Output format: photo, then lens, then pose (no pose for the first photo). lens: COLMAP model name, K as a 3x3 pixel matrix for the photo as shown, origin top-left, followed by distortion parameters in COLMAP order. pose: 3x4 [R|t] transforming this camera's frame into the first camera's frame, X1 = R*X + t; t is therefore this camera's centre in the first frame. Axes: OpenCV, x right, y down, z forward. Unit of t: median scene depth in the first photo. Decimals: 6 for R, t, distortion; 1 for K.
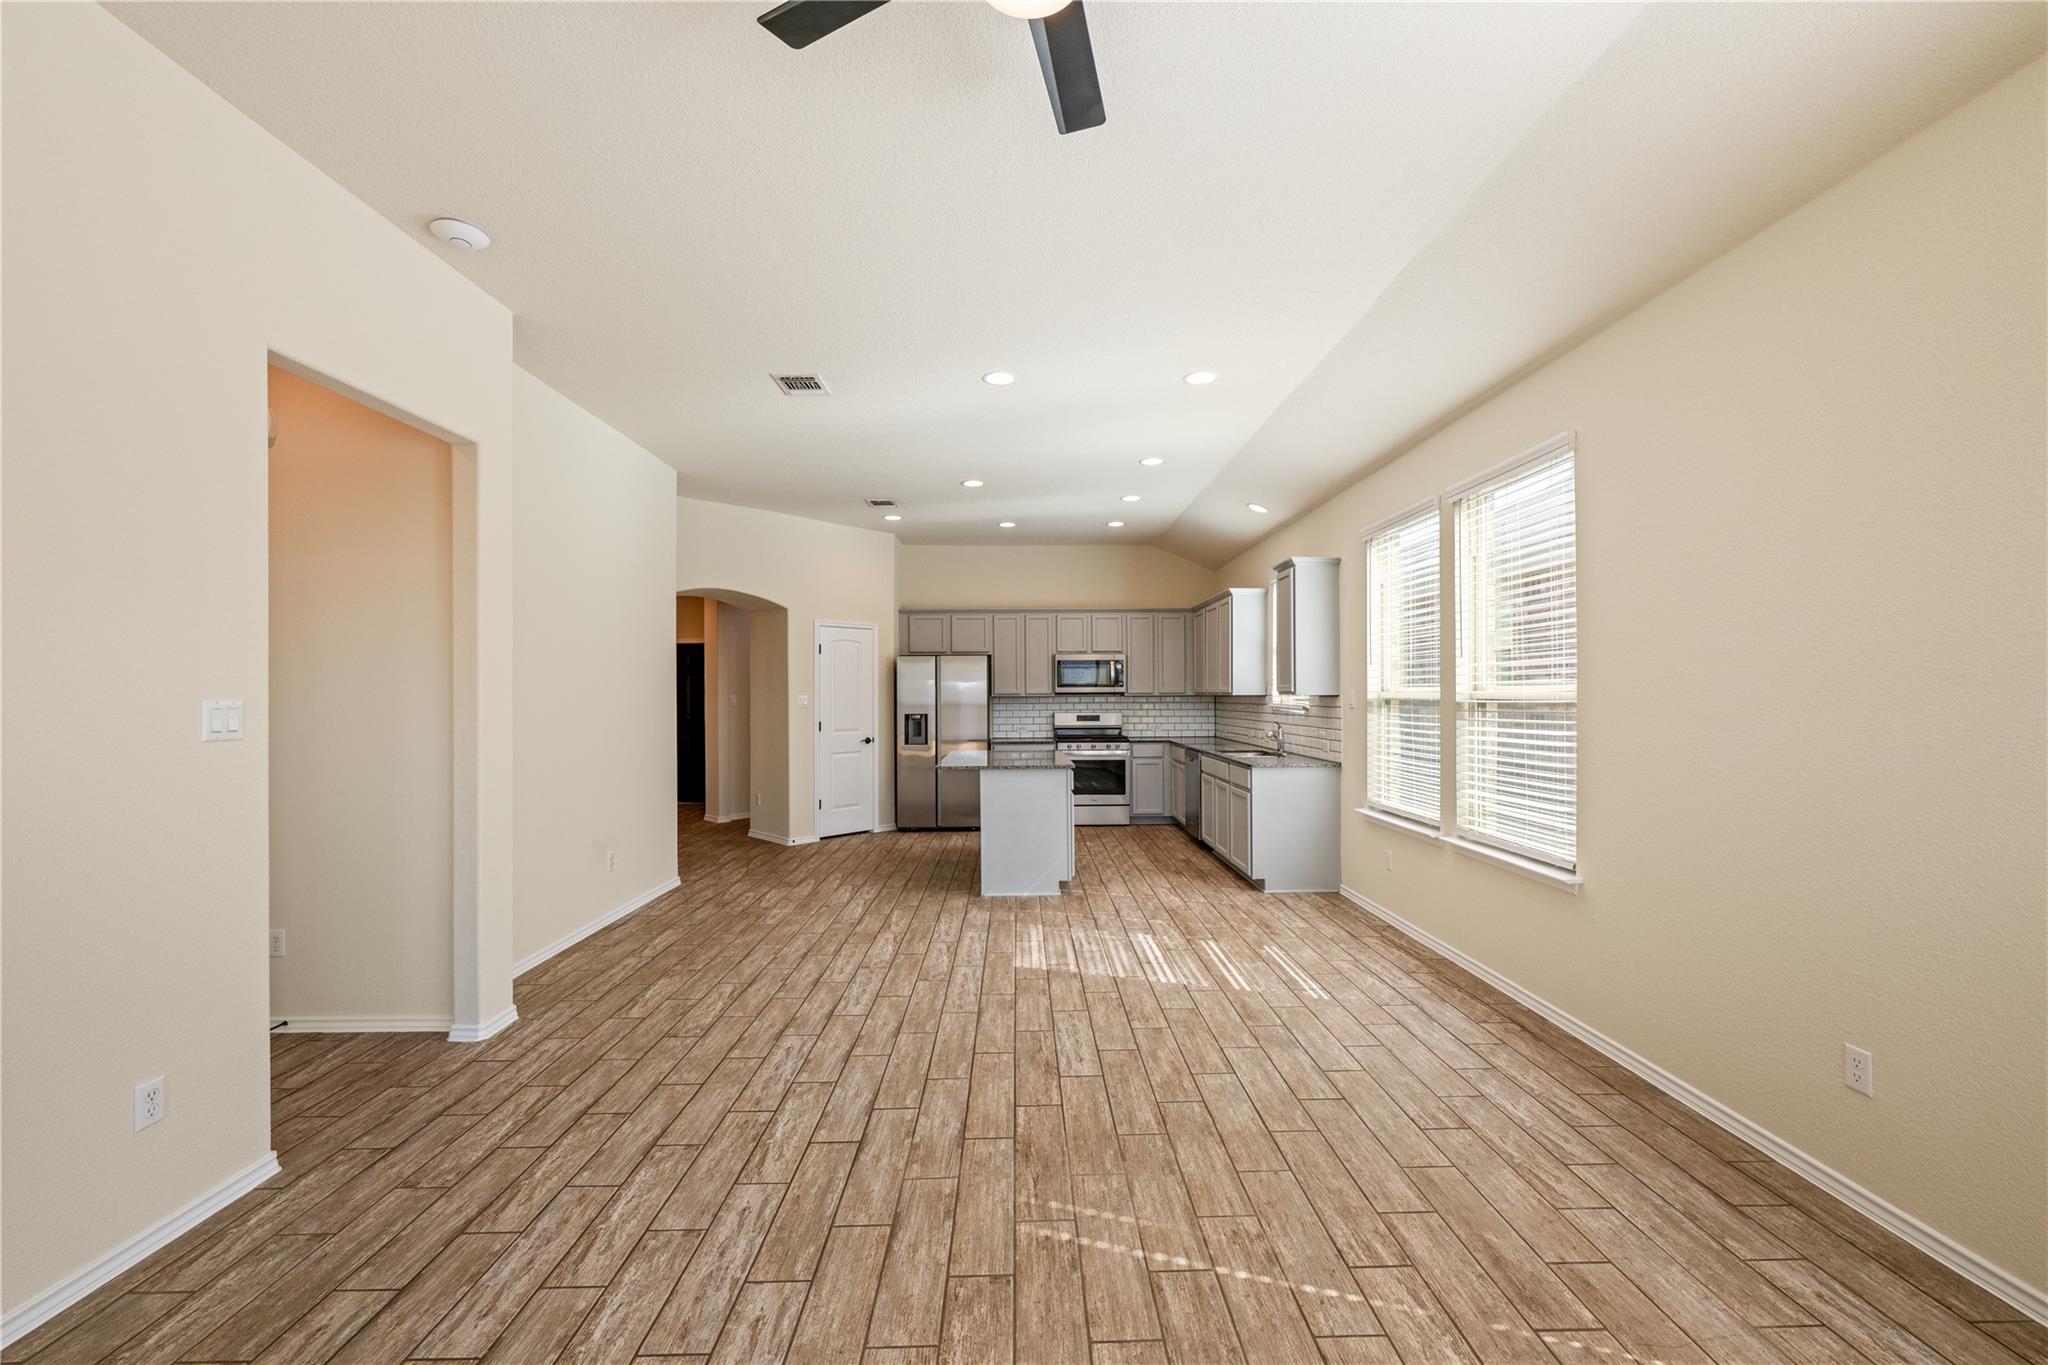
lens RADIAL K [[809.7, 0, 1026.0], [0, 809.7, 690.8], [0, 0, 1]] dist [0.000814, -0.000387]
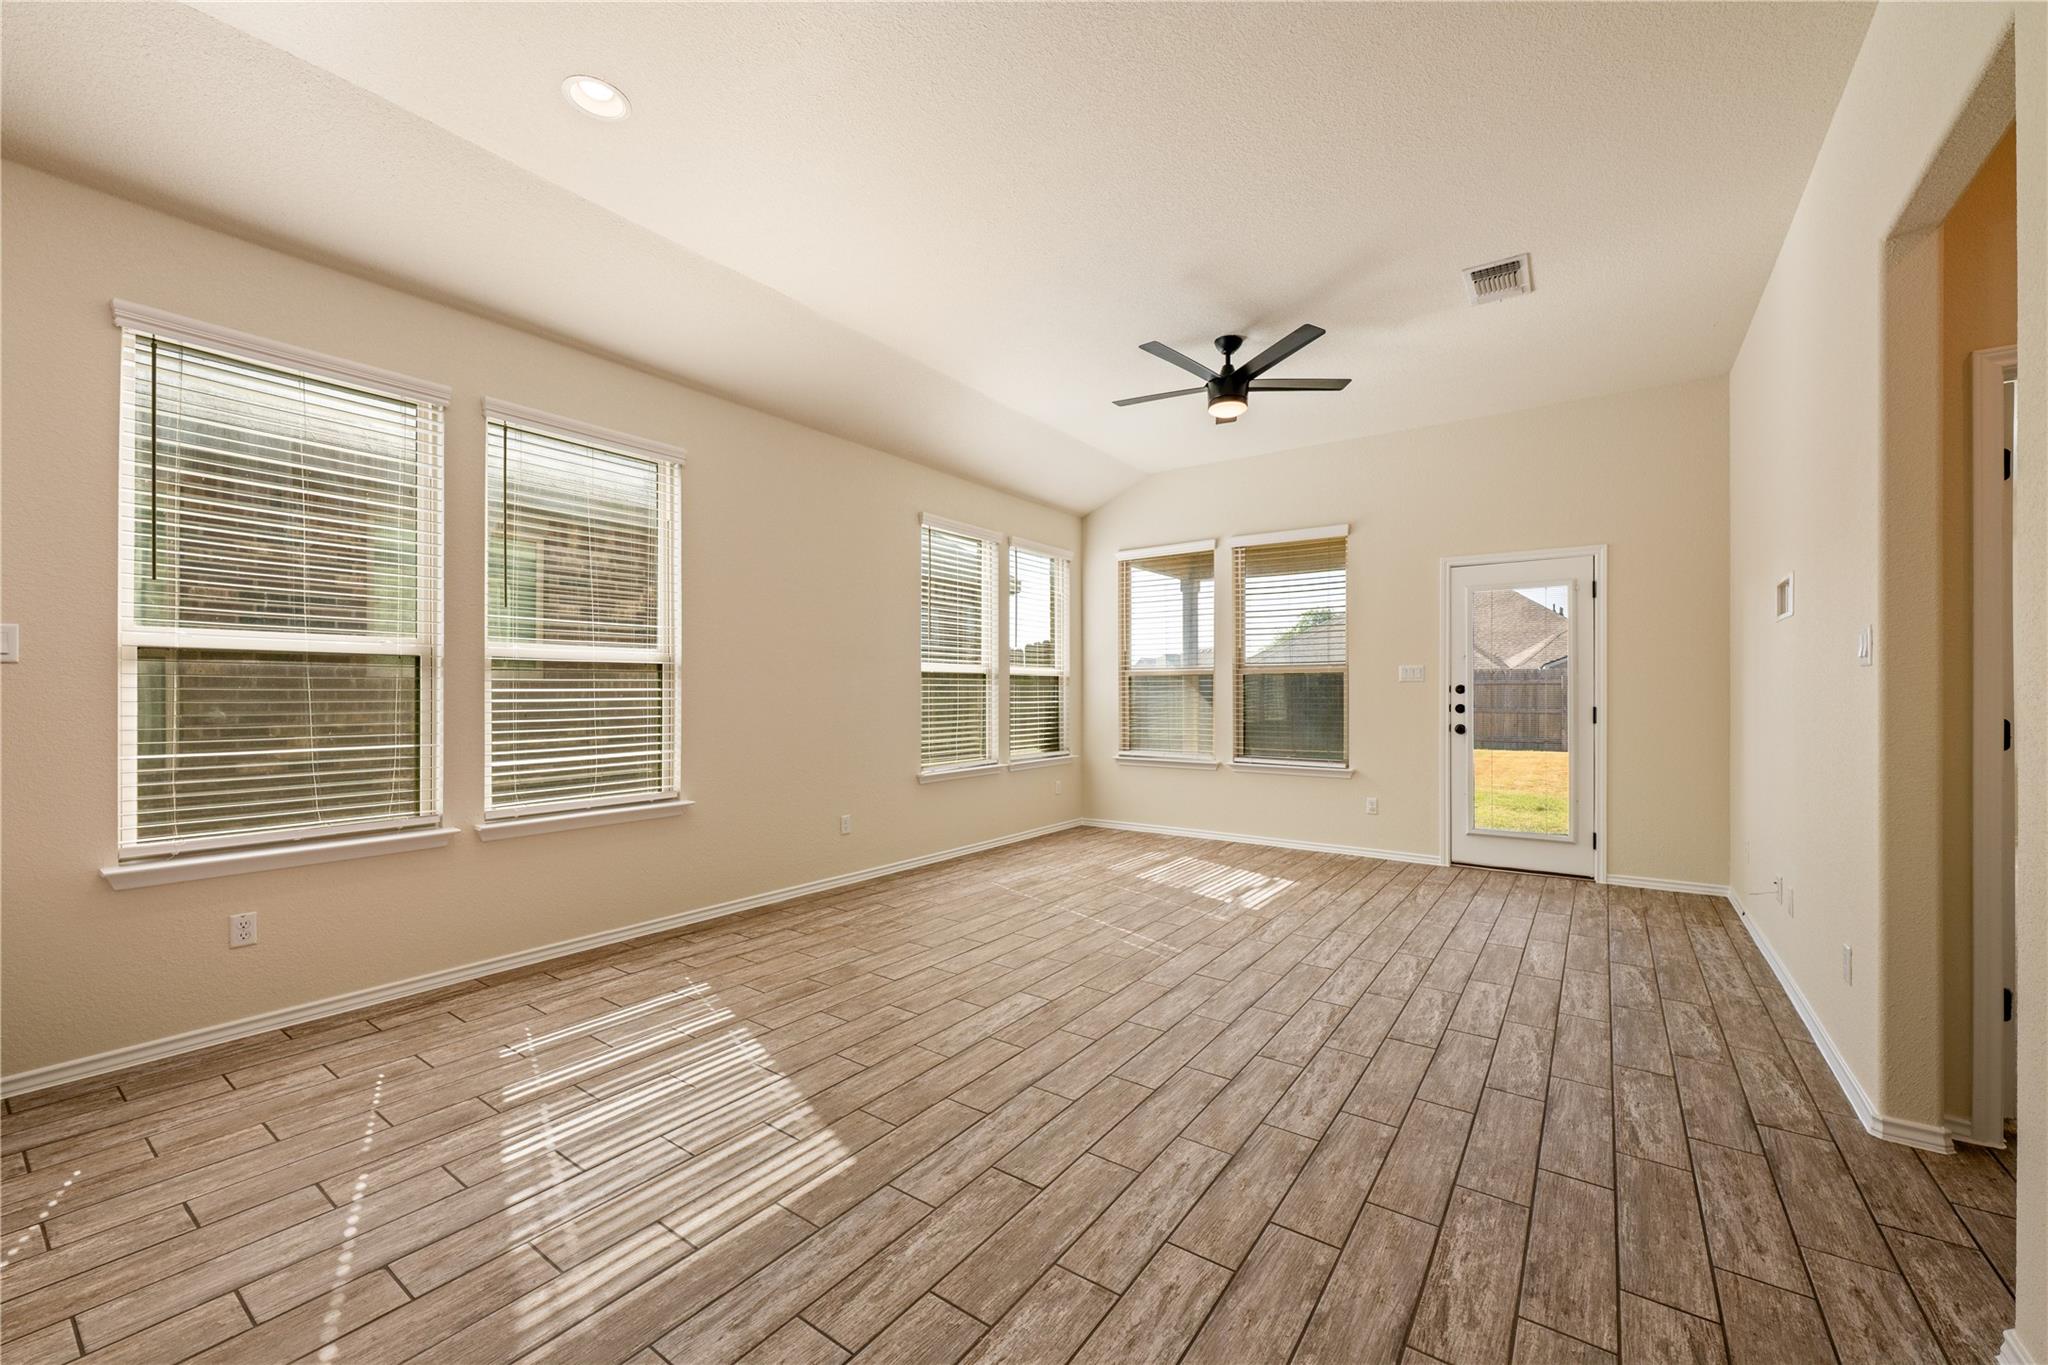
lens RADIAL K [[820.9, 0, 1024.6], [0, 820.9, 690.7], [0, 0, 1]] dist [0.000384, -0.000111]
pose [[-0.808823, 0.008142, 0.587996, -0.397107], [0.002821, 0.999946, -0.009967, 0.054231], [-0.588046, -0.006403, -0.808802, 1.325715]]
